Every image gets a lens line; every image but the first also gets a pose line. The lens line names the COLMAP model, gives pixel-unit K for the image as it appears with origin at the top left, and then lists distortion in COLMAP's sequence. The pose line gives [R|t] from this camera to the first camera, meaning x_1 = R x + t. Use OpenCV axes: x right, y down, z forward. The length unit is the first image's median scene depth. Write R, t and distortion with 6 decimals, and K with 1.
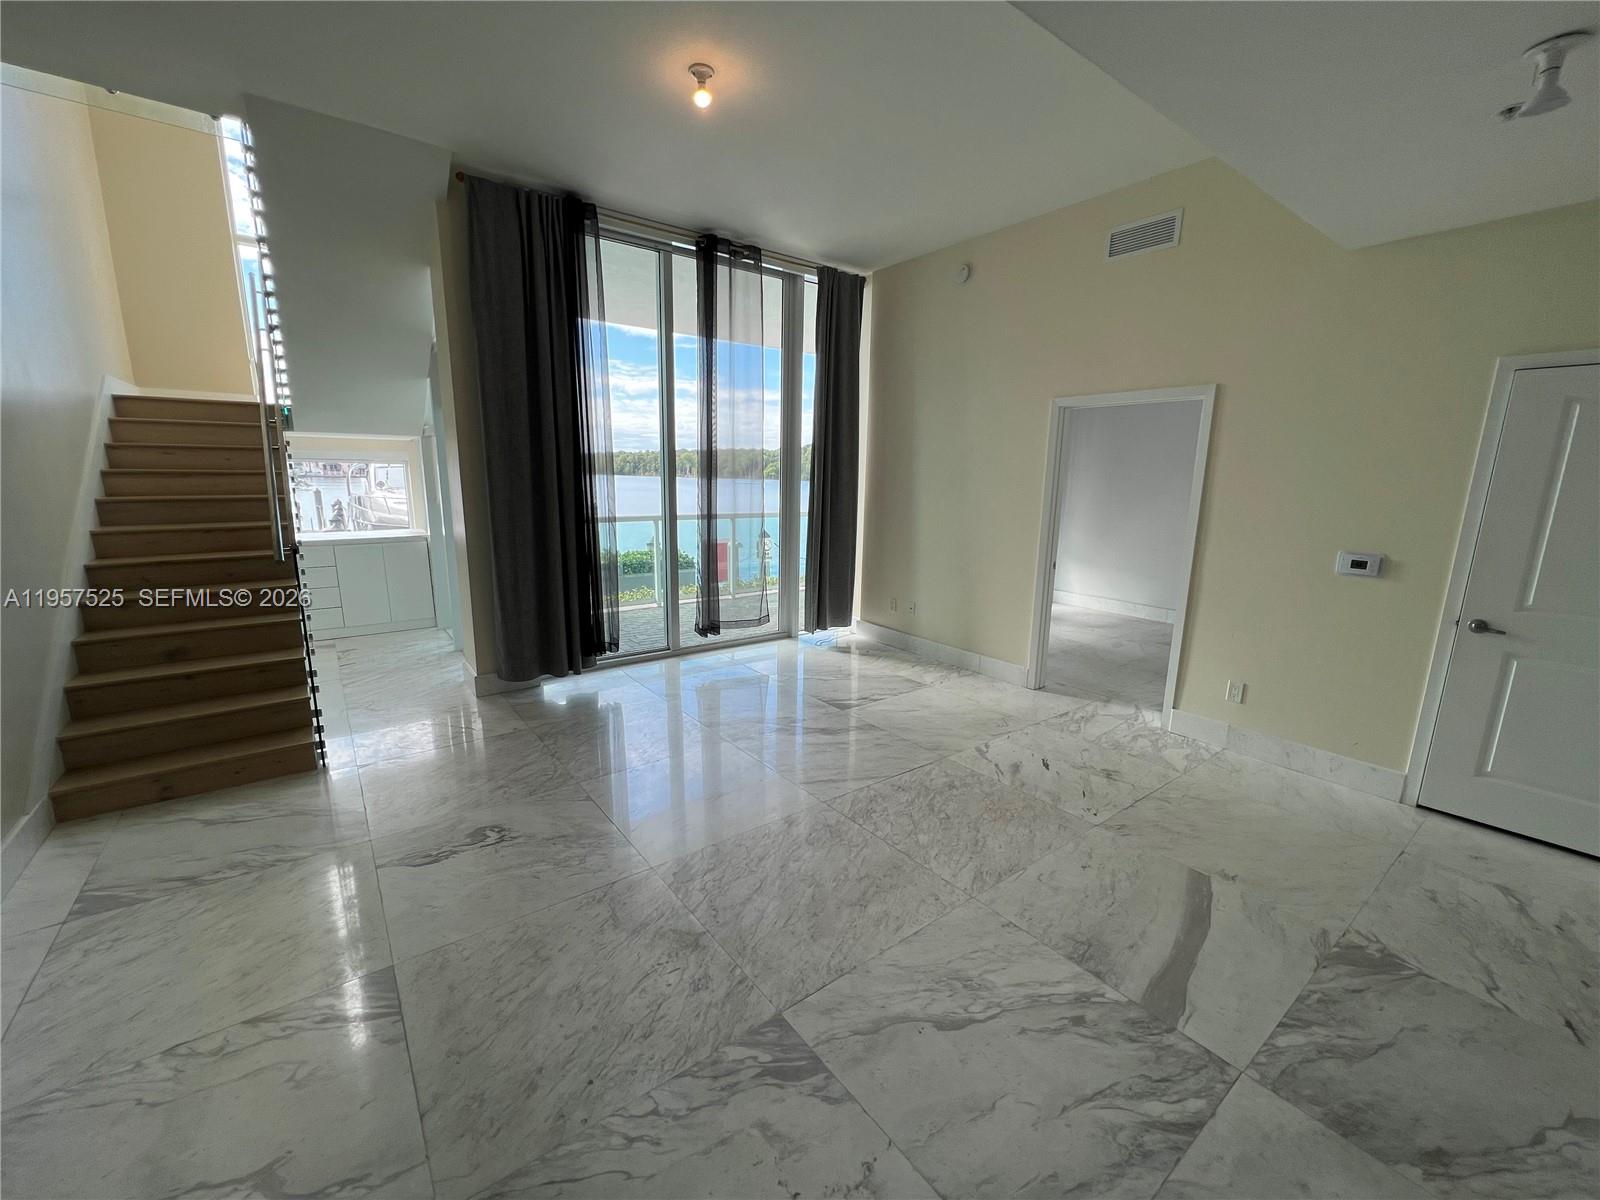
lens RADIAL K [[634.9, 0, 800.0], [0, 634.9, 600.0], [0, 0, 1]] dist [0.001411, 0.000407]
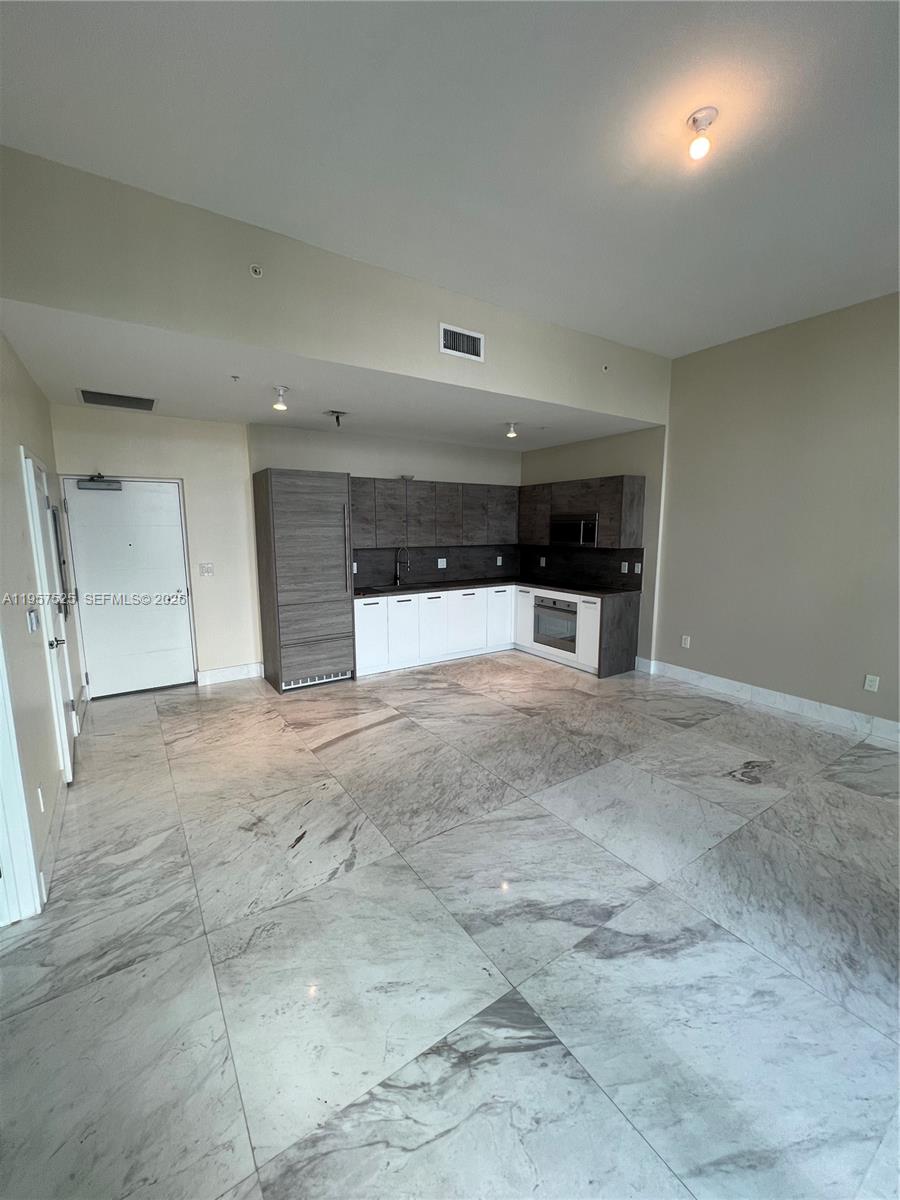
lens RADIAL K [[476.2, 0, 448.3], [0, 476.2, 597.2], [0, 0, 1]] dist [0.001411, 0.000407]
pose [[-0.998412, -0.022237, 0.051758, 0.174557], [-0.003240, 0.939941, 0.341322, -0.437827], [-0.056240, 0.340612, -0.938520, 2.029375]]
